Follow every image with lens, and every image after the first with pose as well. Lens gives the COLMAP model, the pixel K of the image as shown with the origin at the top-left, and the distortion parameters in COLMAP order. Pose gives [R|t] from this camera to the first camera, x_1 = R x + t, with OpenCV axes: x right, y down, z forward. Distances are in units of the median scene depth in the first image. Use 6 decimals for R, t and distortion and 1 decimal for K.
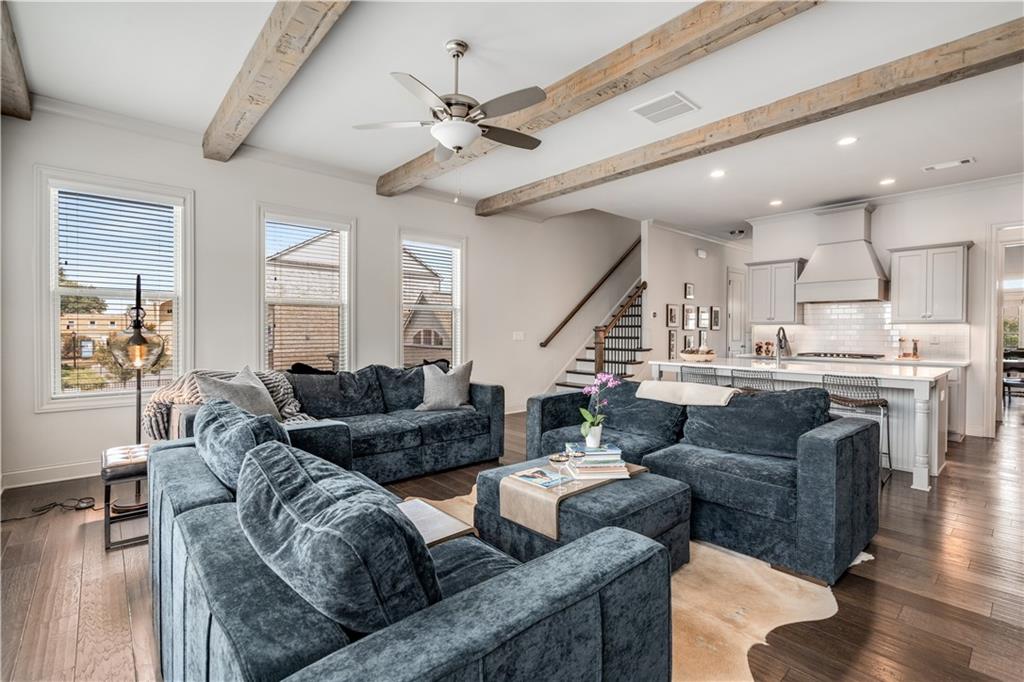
lens RADIAL K [[468.5, 0, 511.9], [0, 468.5, 344.9], [0, 0, 1]] dist [-0.016292, 0.002916]
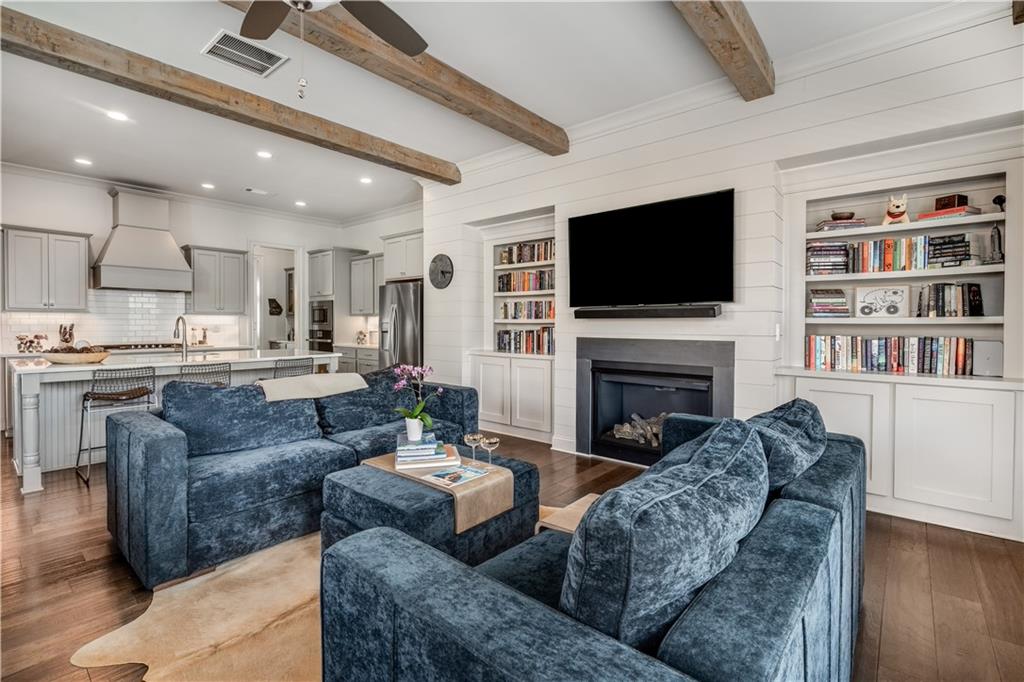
lens RADIAL K [[468.5, 0, 513.2], [0, 468.5, 332.3], [0, 0, 1]] dist [-0.016292, 0.002916]
pose [[-0.151669, -0.019881, 0.988231, -0.508506], [0.024117, 0.999426, 0.023808, -0.015281], [-0.988137, 0.027444, -0.151103, 0.583274]]
